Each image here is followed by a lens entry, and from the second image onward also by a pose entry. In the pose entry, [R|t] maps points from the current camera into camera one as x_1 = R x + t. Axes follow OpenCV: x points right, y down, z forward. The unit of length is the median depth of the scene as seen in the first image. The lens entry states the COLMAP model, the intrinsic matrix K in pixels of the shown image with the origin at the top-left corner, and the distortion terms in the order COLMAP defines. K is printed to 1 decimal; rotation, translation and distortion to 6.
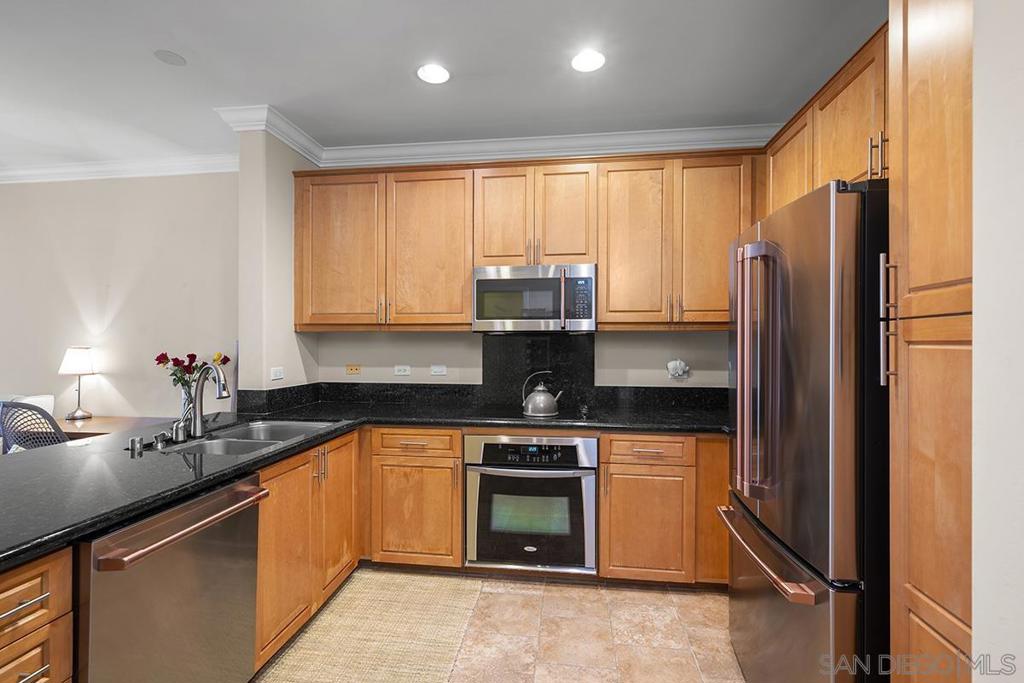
lens RADIAL K [[458.9, 0, 512.6], [0, 458.9, 341.0], [0, 0, 1]] dist [-0.000807, 0.000109]
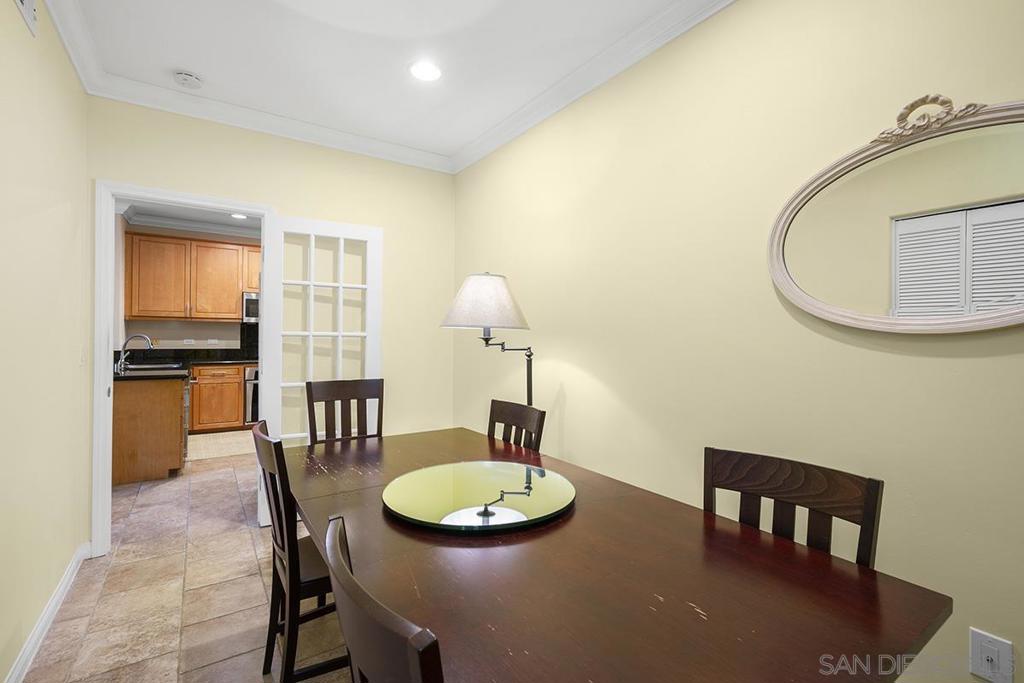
lens RADIAL K [[458.9, 0, 511.0], [0, 458.9, 335.7], [0, 0, 1]] dist [-0.000807, 0.000109]
pose [[0.747241, 0.003409, 0.664544, -0.590542], [-0.009866, 0.999934, 0.005964, 0.017367], [-0.664480, -0.011013, 0.747225, -1.483016]]
